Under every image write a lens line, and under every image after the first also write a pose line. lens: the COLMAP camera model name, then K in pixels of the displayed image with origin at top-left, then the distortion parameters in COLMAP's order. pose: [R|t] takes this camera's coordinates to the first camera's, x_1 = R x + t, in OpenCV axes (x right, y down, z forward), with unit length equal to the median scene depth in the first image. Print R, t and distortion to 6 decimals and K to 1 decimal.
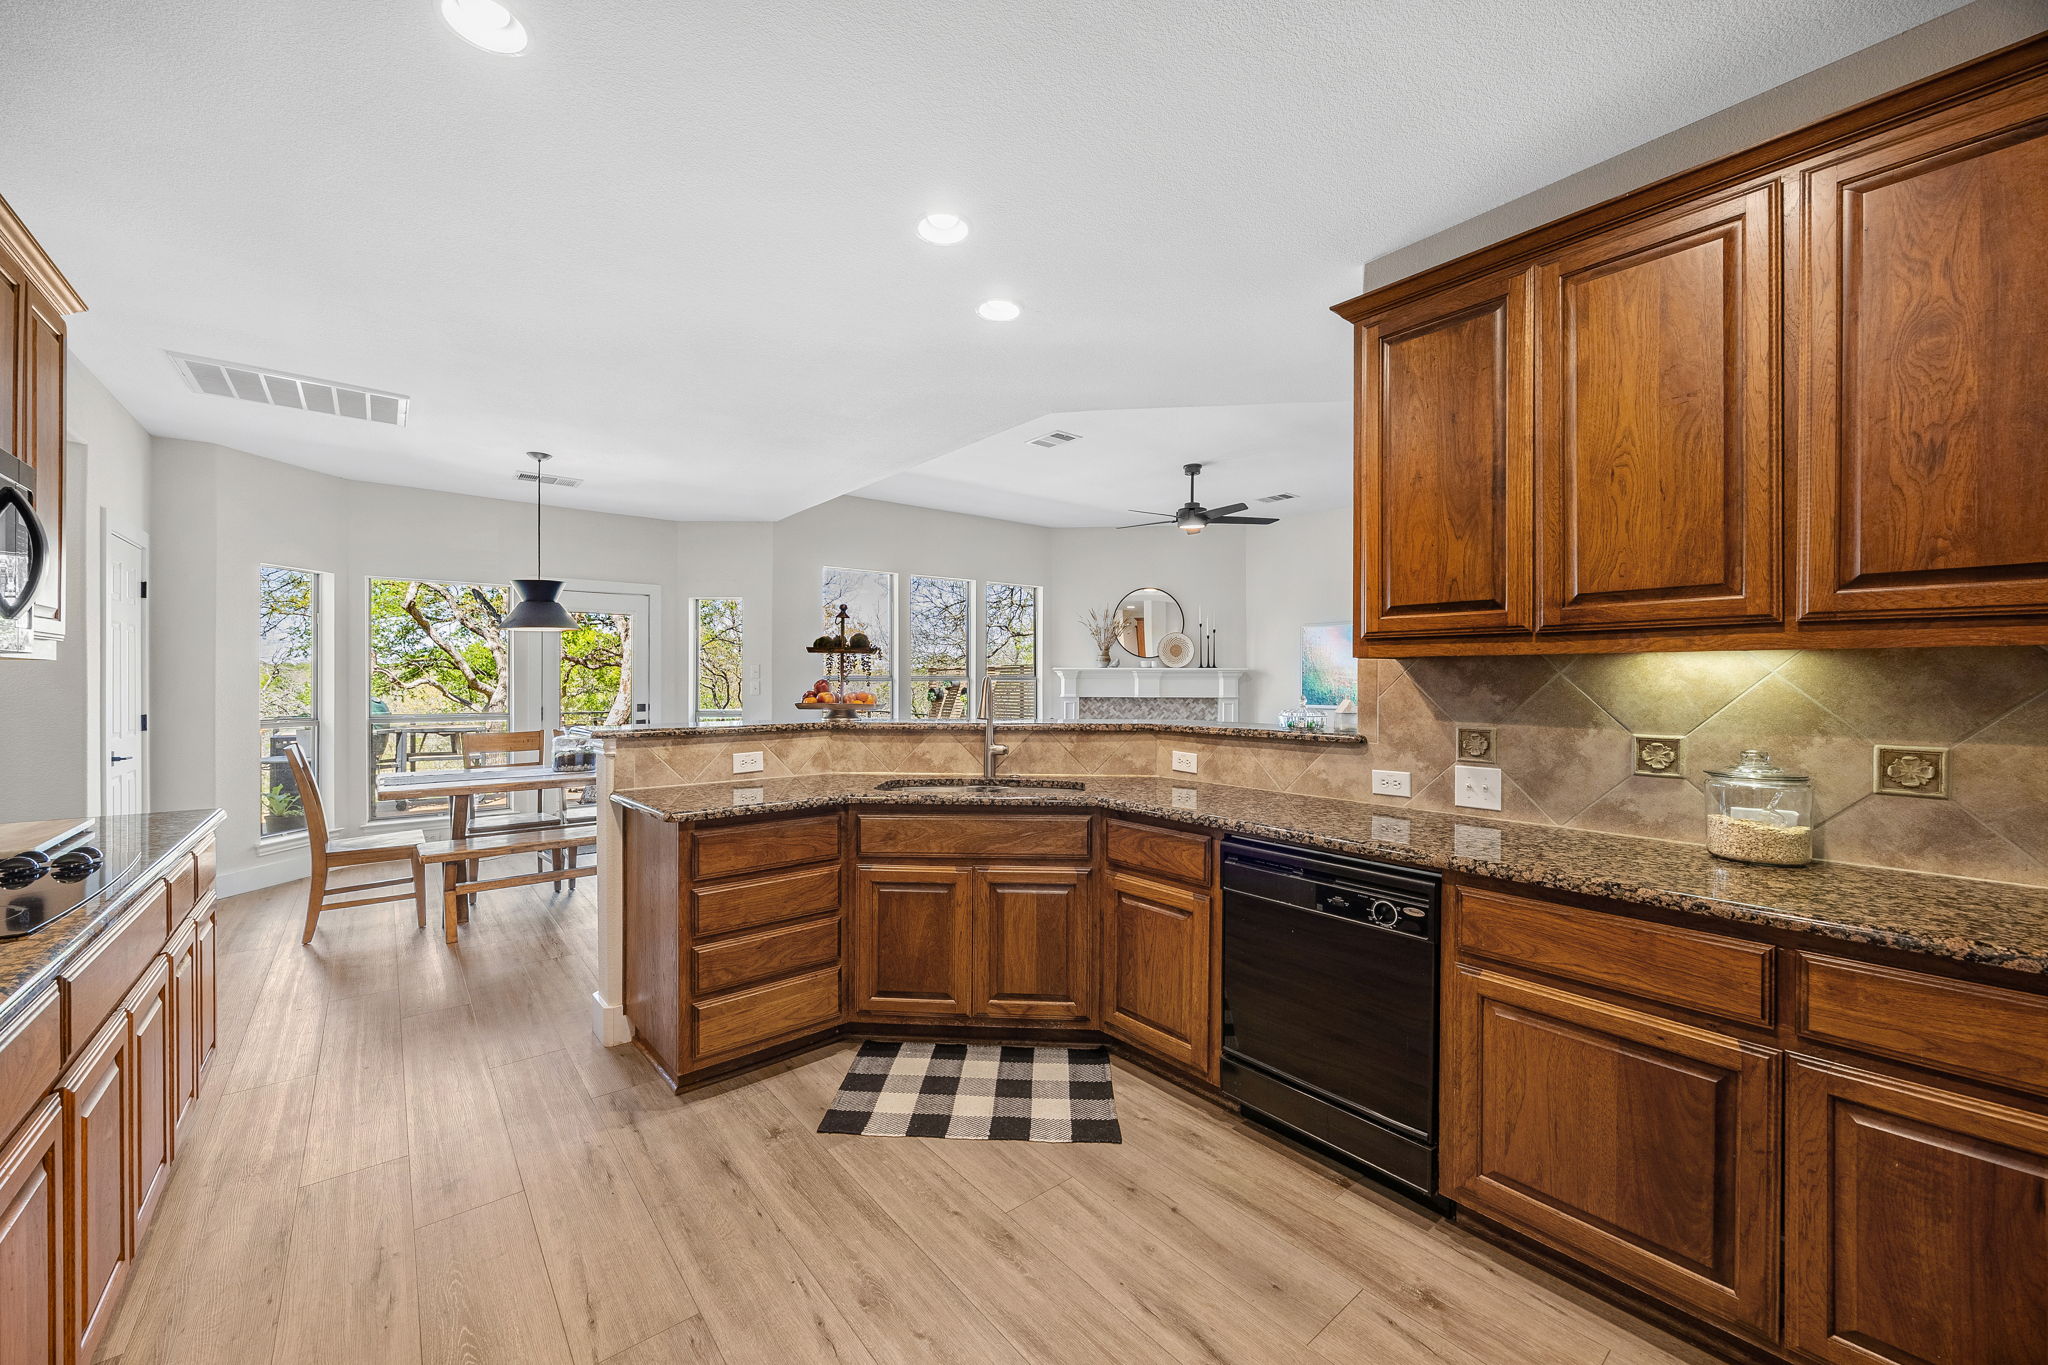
lens RADIAL K [[785.2, 0, 1024.3], [0, 785.2, 681.7], [0, 0, 1]] dist [0.002480, -0.000016]
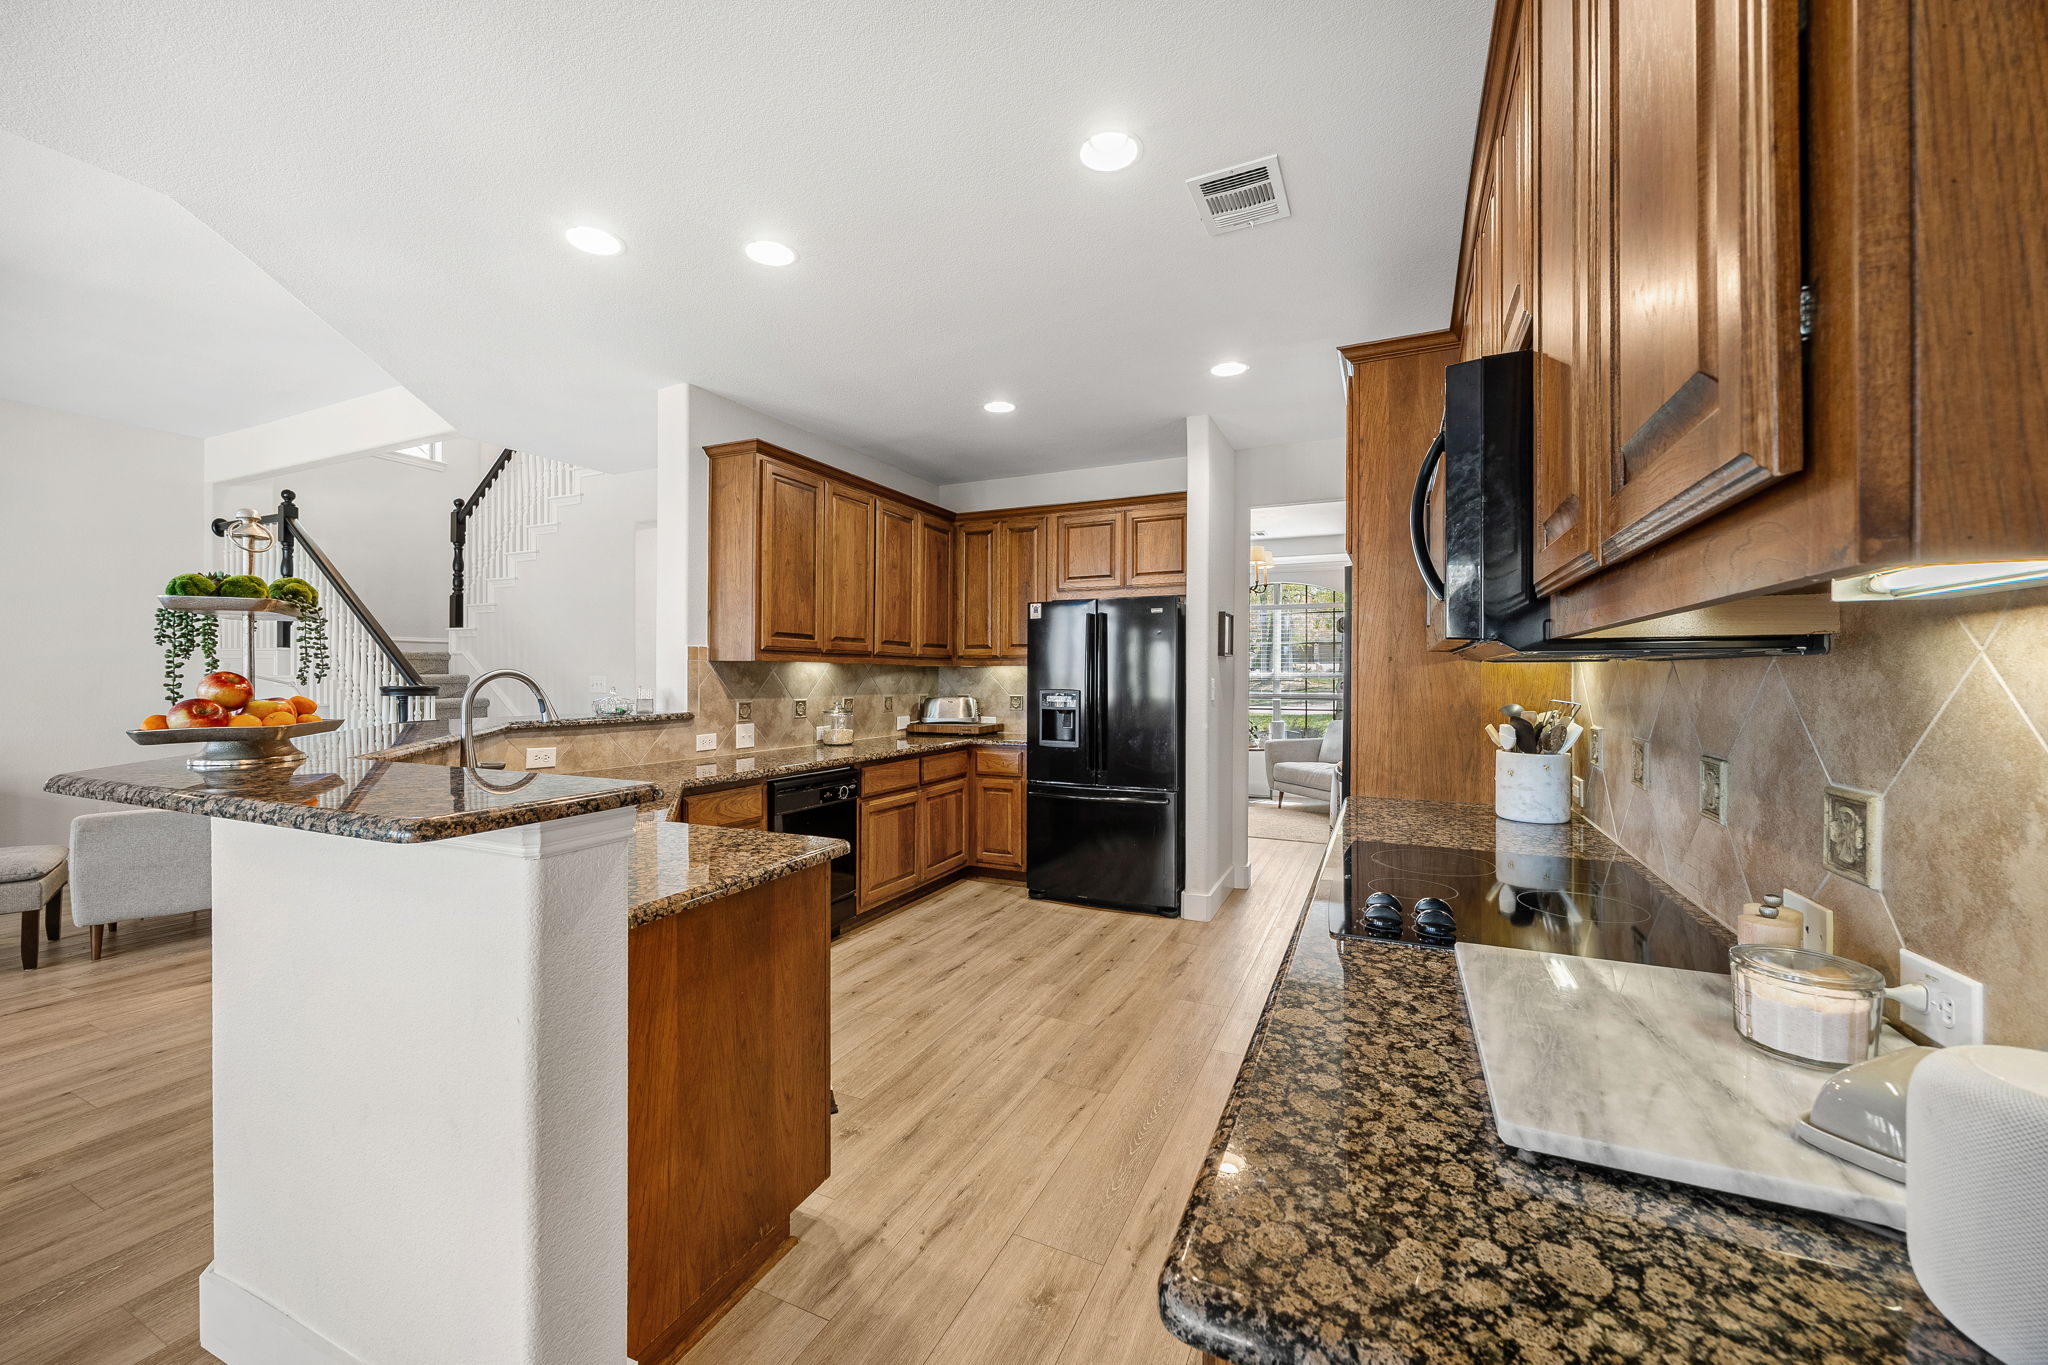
lens RADIAL K [[785.2, 0, 1023.8], [0, 785.2, 674.8], [0, 0, 1]] dist [0.002480, -0.000016]
pose [[-0.425428, -0.004429, 0.904981, -1.324742], [-0.005737, 0.999981, 0.002198, -0.008774], [-0.904974, -0.004257, -0.425445, 1.241946]]
